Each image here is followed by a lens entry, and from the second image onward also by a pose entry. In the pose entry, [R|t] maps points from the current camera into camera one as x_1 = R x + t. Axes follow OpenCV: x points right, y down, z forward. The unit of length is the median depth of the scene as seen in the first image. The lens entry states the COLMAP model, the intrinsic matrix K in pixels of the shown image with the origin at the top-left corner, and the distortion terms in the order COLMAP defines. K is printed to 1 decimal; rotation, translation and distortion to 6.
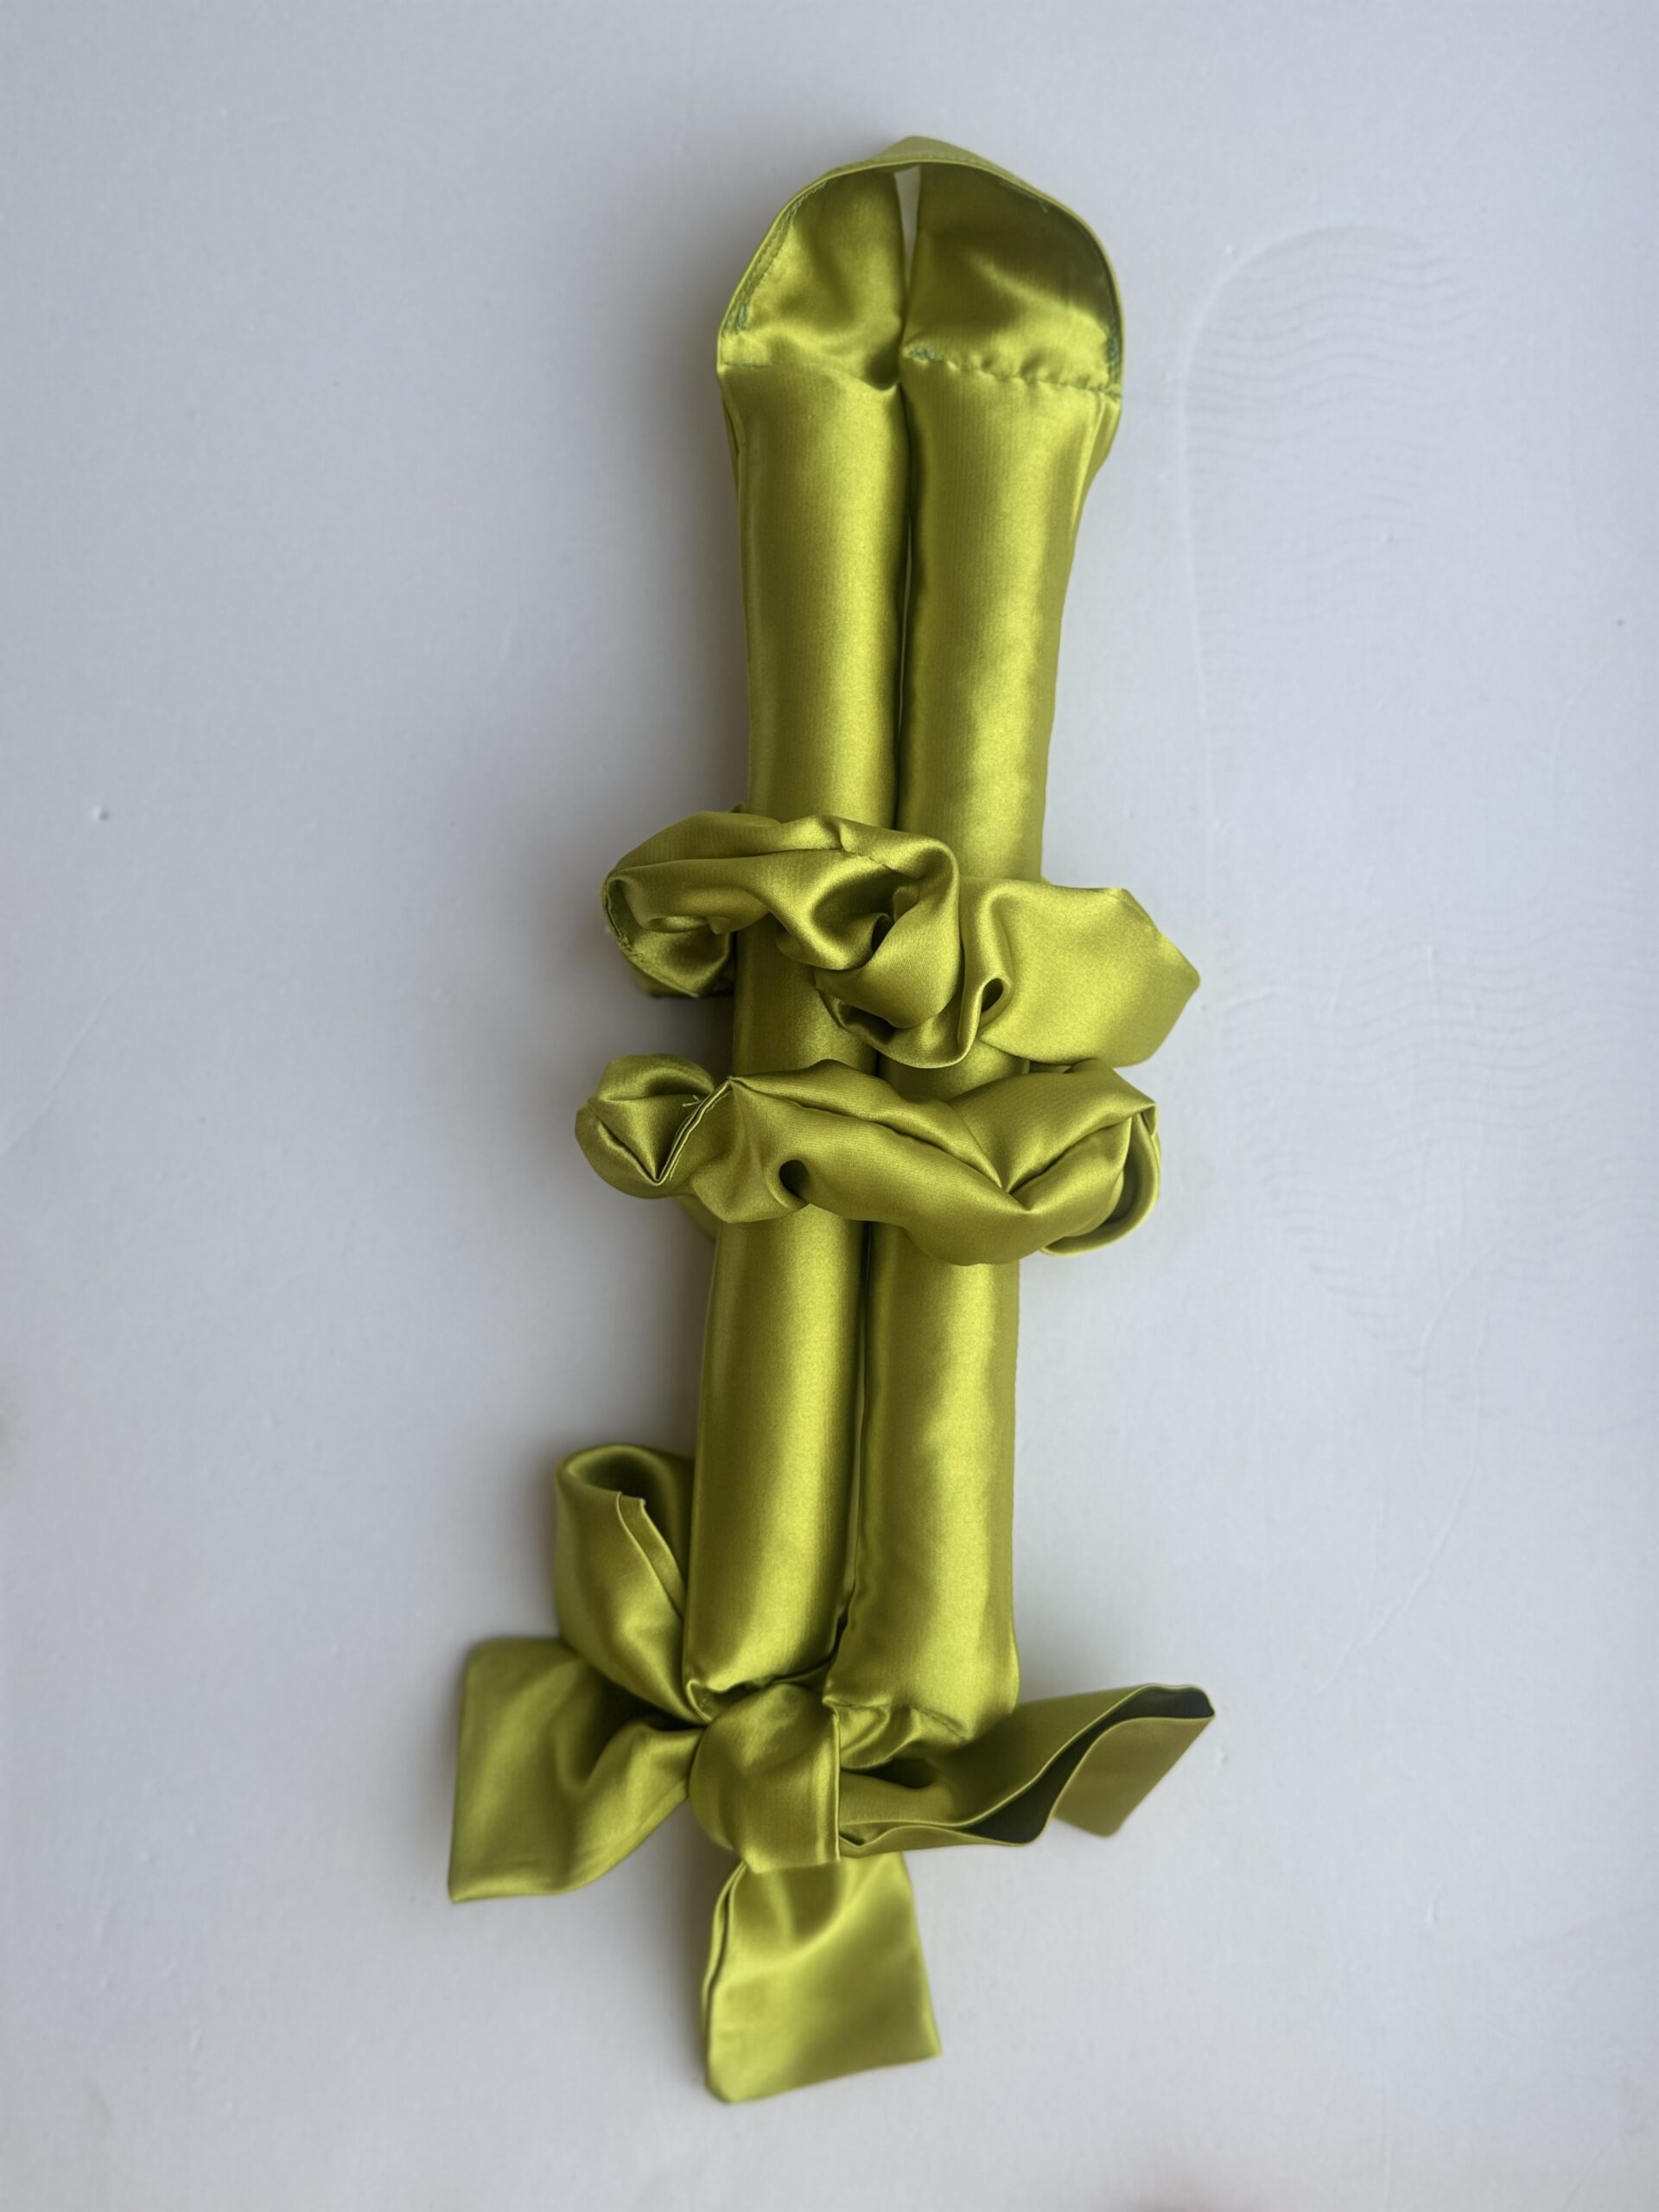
lens RADIAL K [[2149.9, 0, 835.7], [0, 2149.9, 1081.7], [0, 0, 1]] dist [0.135967, -0.343395]
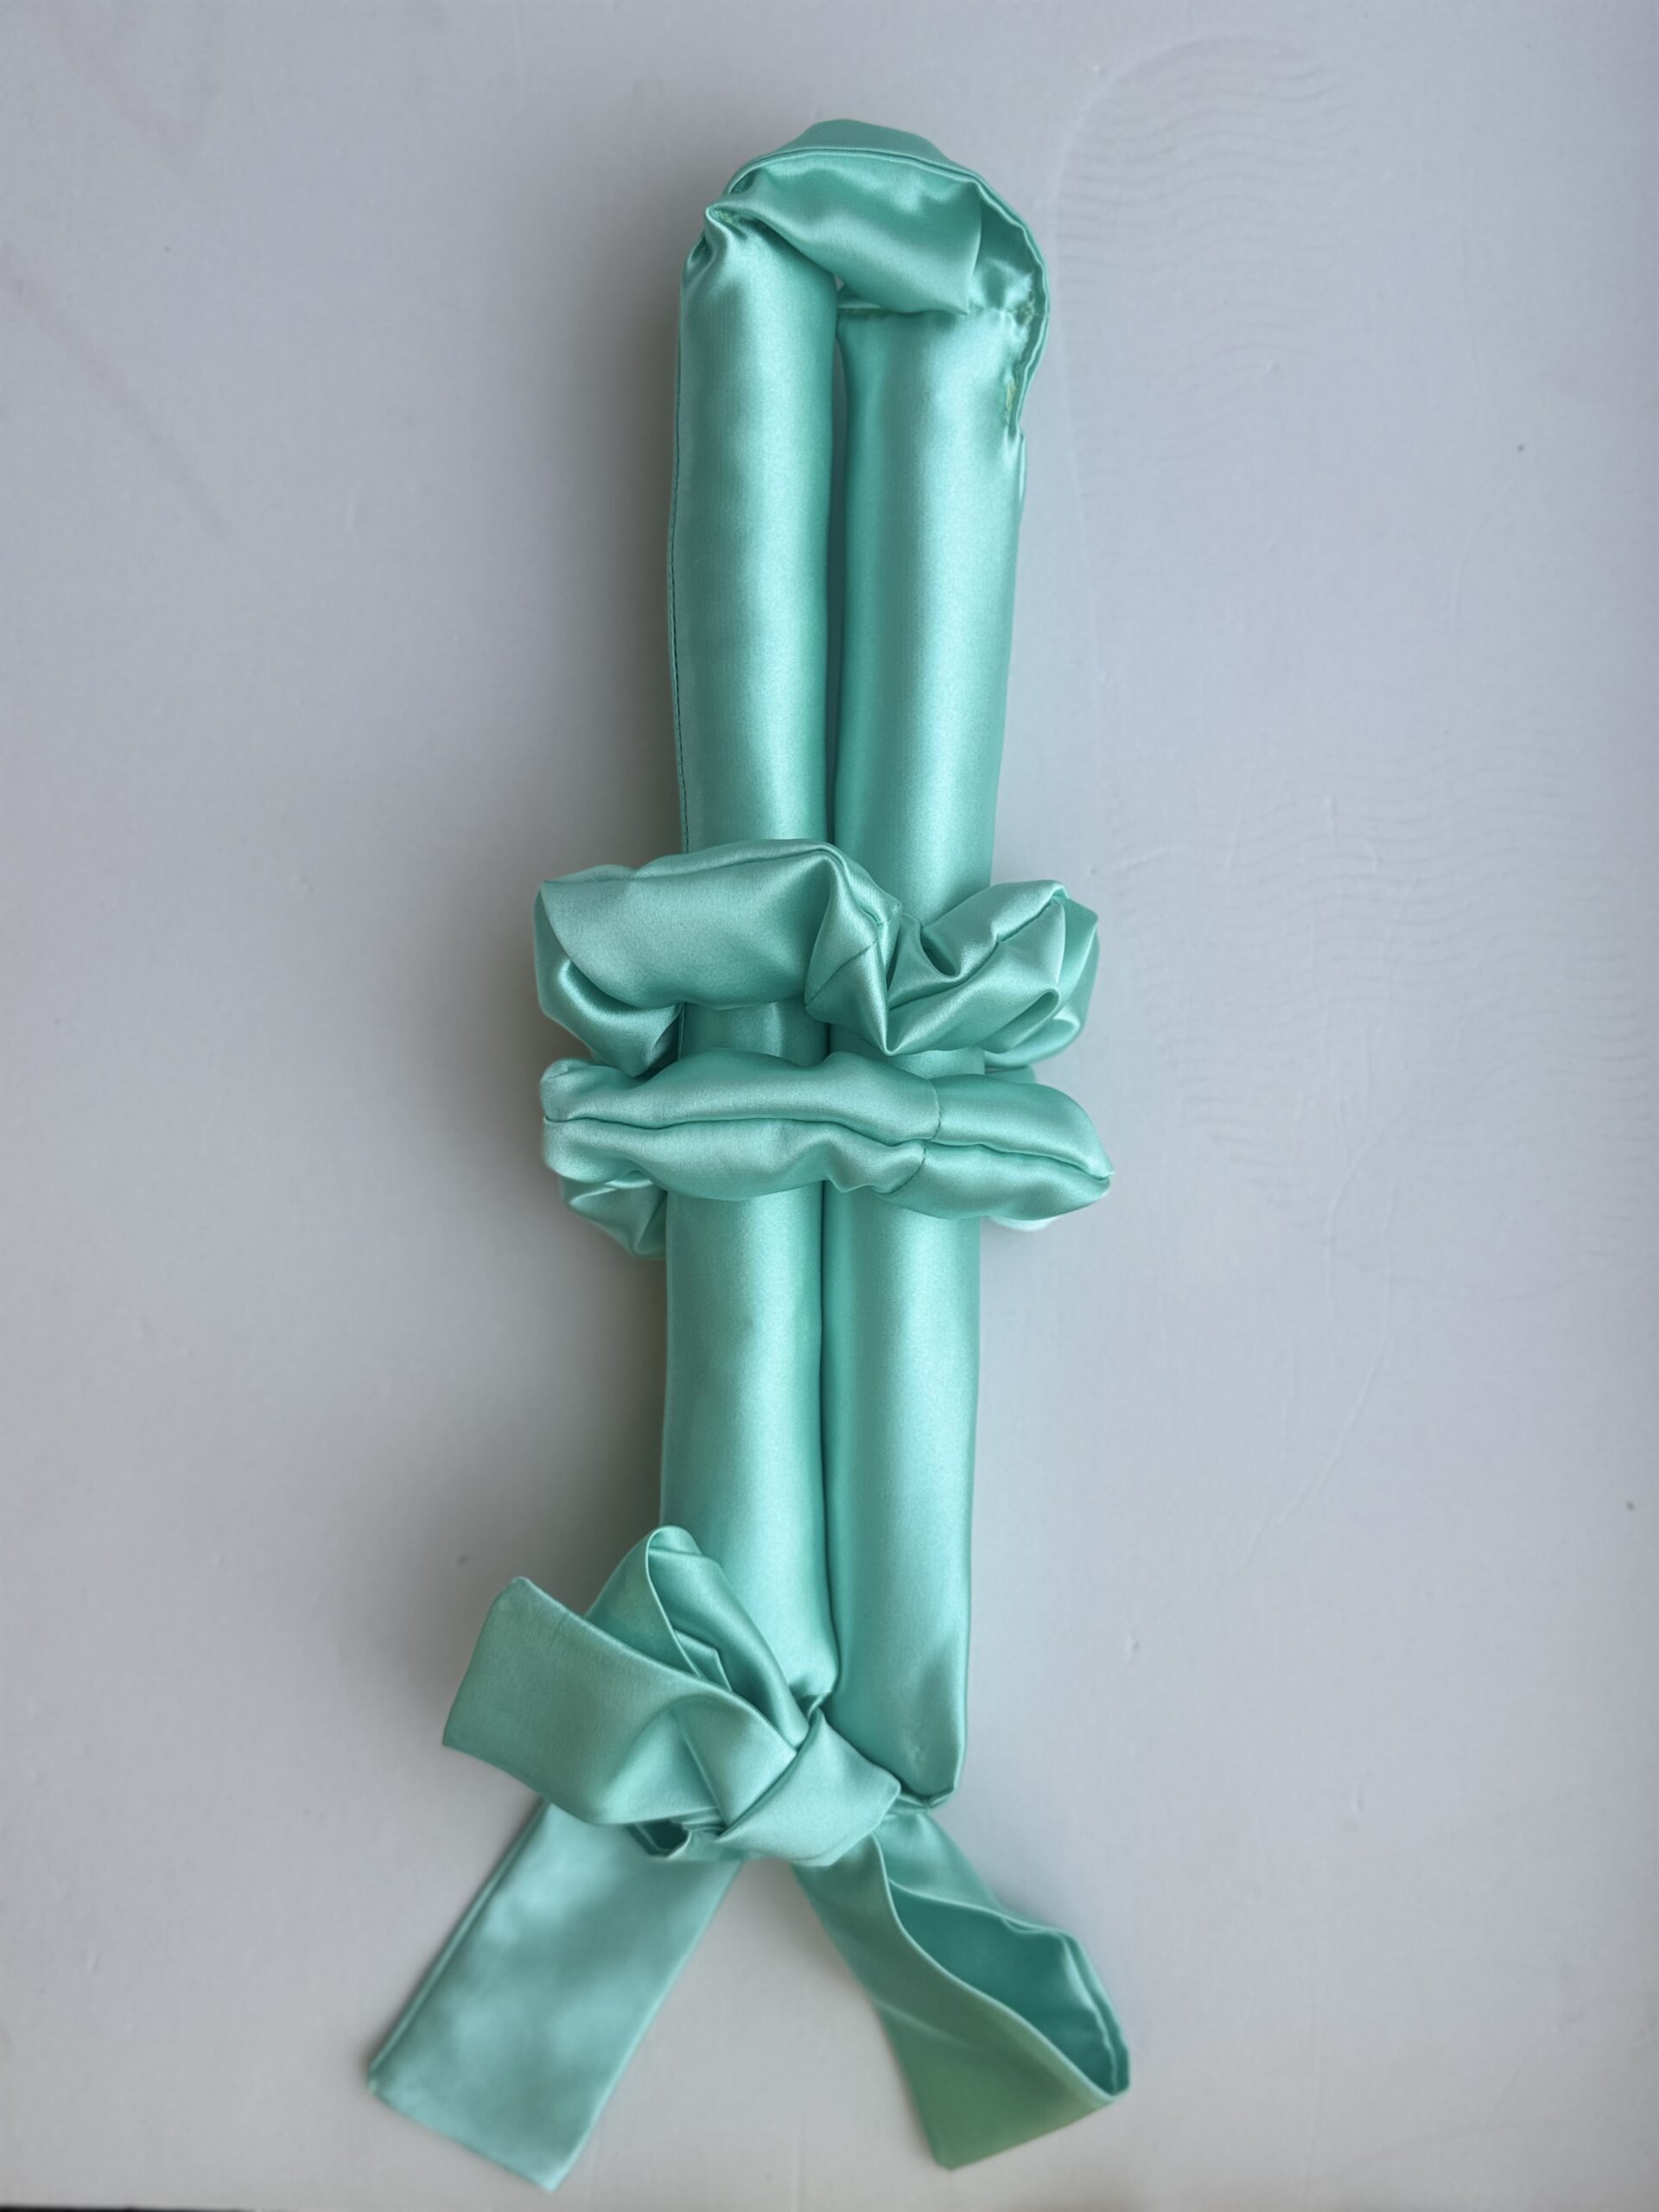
lens RADIAL K [[2075.4, 0, 829.5], [0, 2075.4, 1106.0], [0, 0, 1]] dist [0.160777, -0.404781]
pose [[0.998084, -0.034622, 0.051287, 0.002272], [0.031045, 0.997136, 0.068966, 0.002308], [-0.053527, -0.067242, 0.996300, 0.075228]]
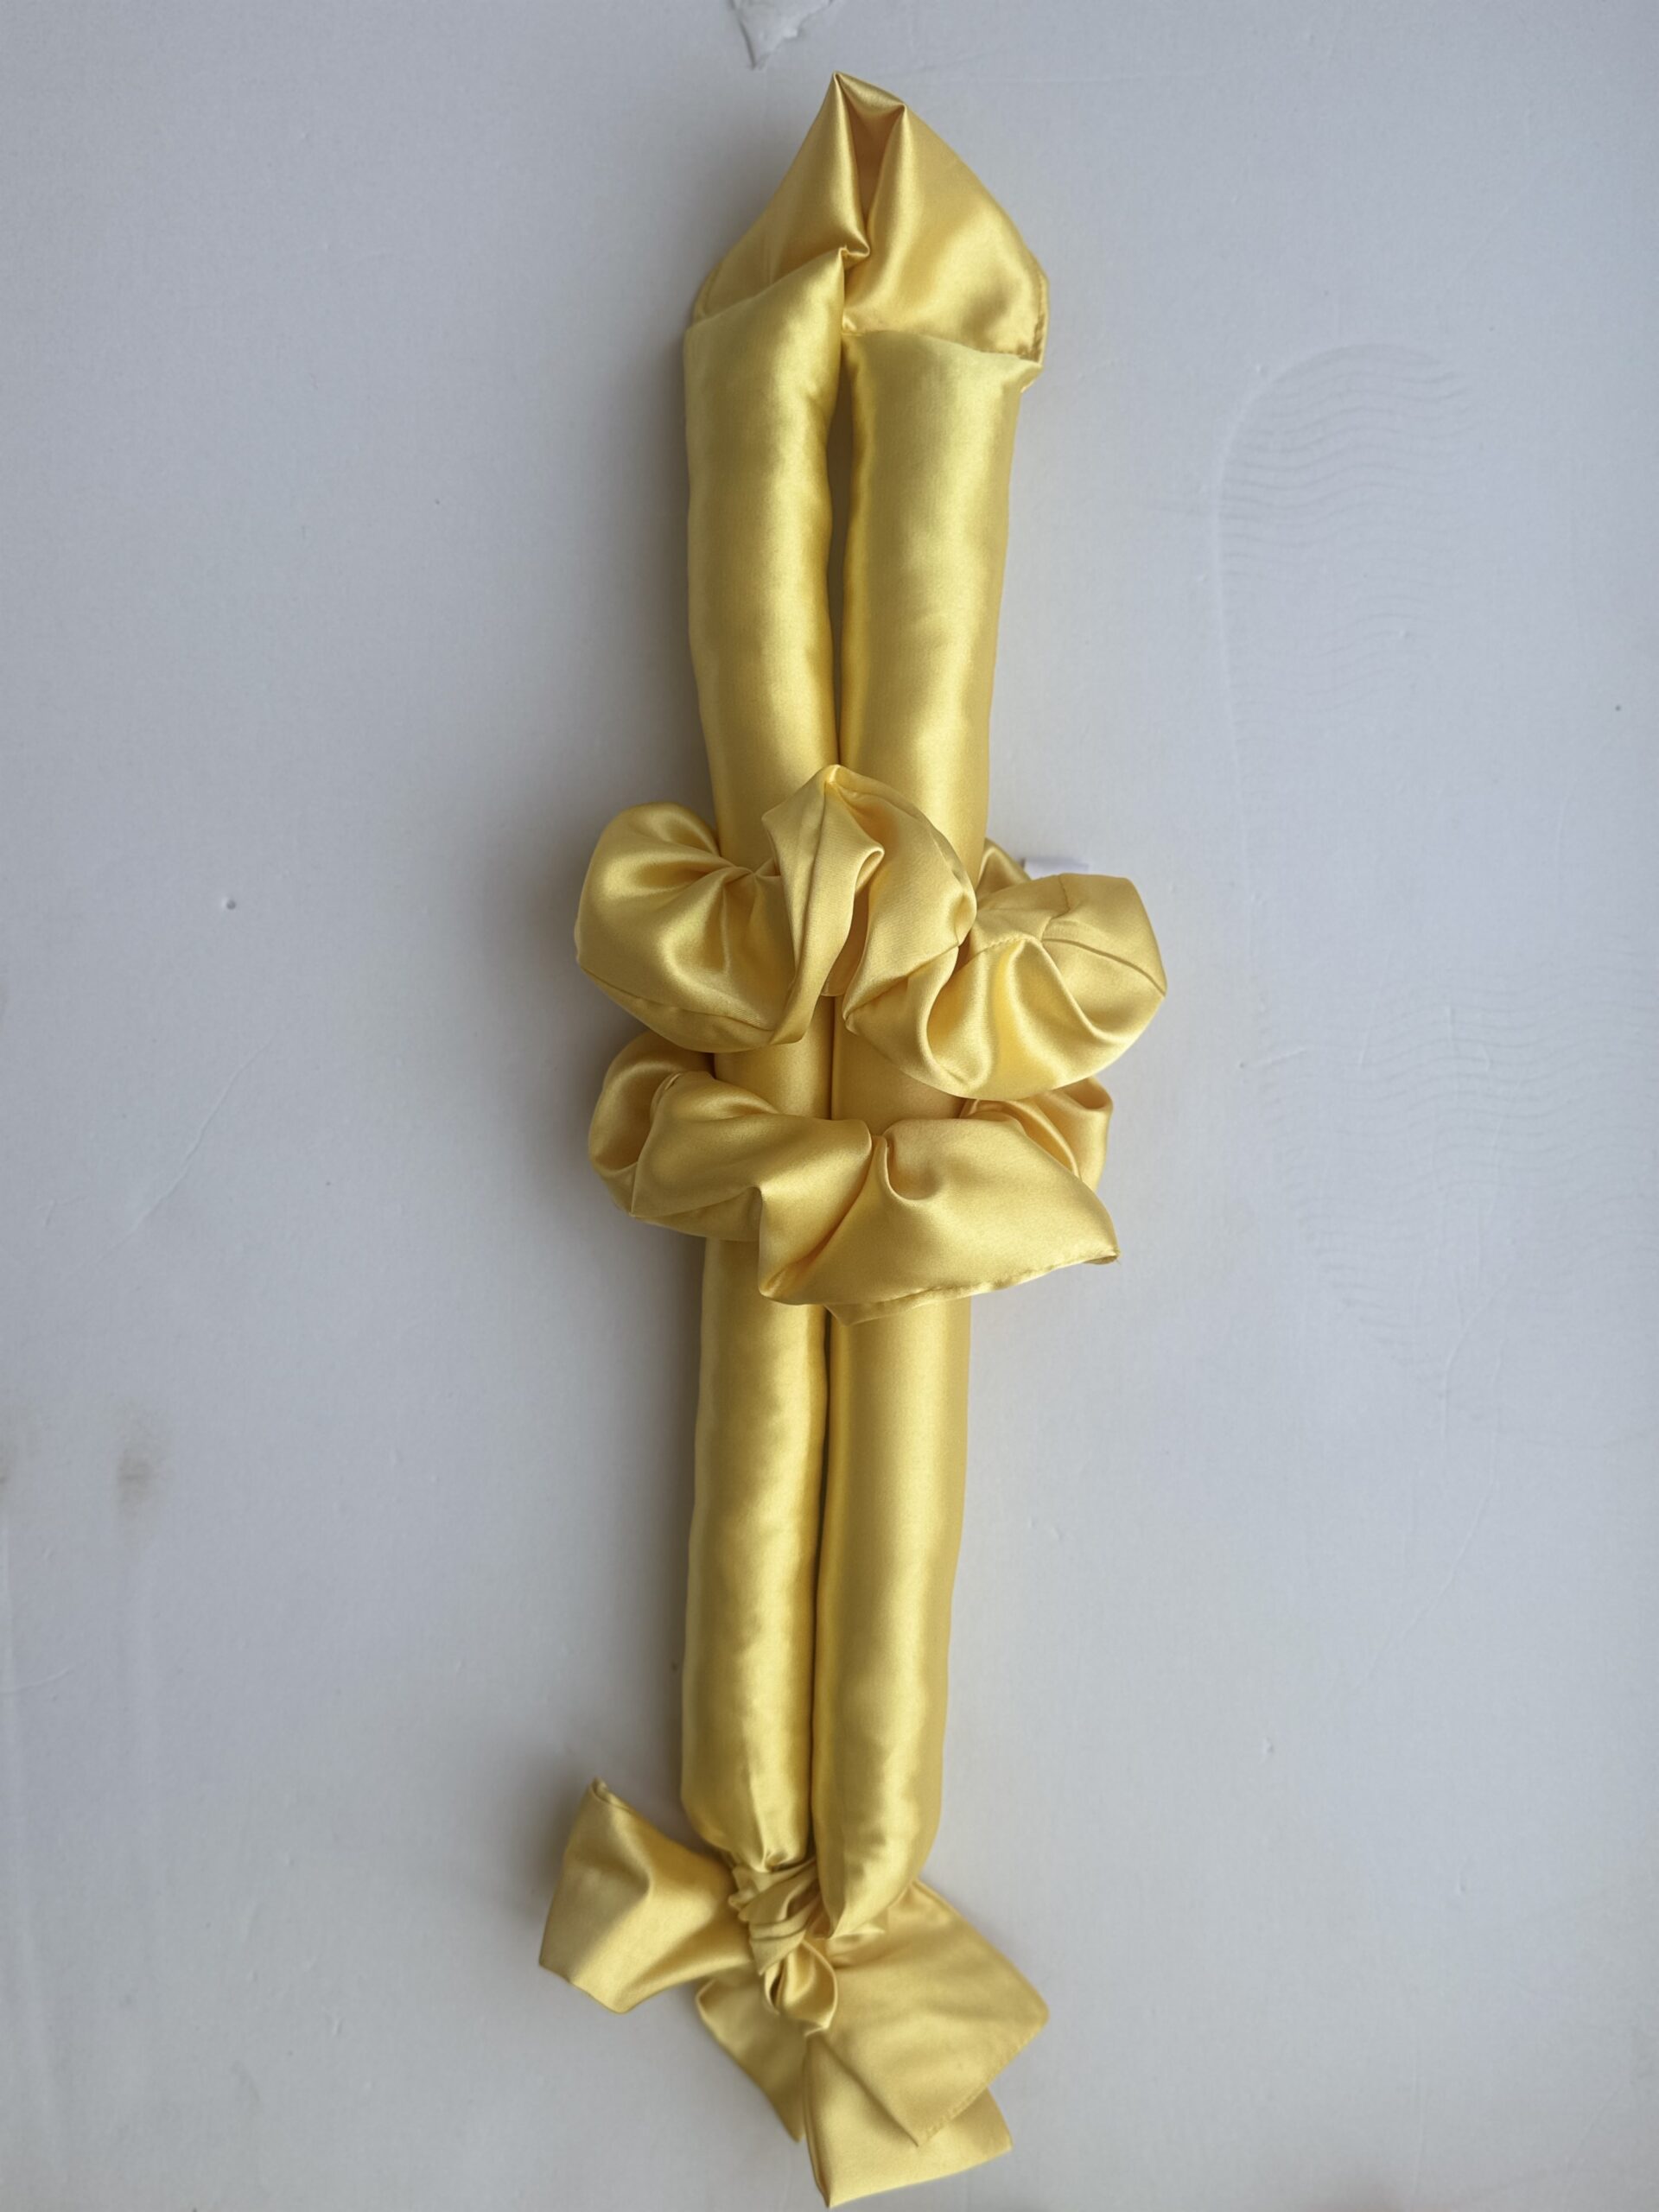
lens RADIAL K [[2075.4, 0, 829.5], [0, 2075.4, 1106.0], [0, 0, 1]] dist [0.160777, -0.404781]
pose [[0.999125, -0.016215, -0.038564, 0.001700], [0.015568, 0.999734, -0.017036, 0.000898], [0.038830, 0.016421, 0.999111, -0.063887]]
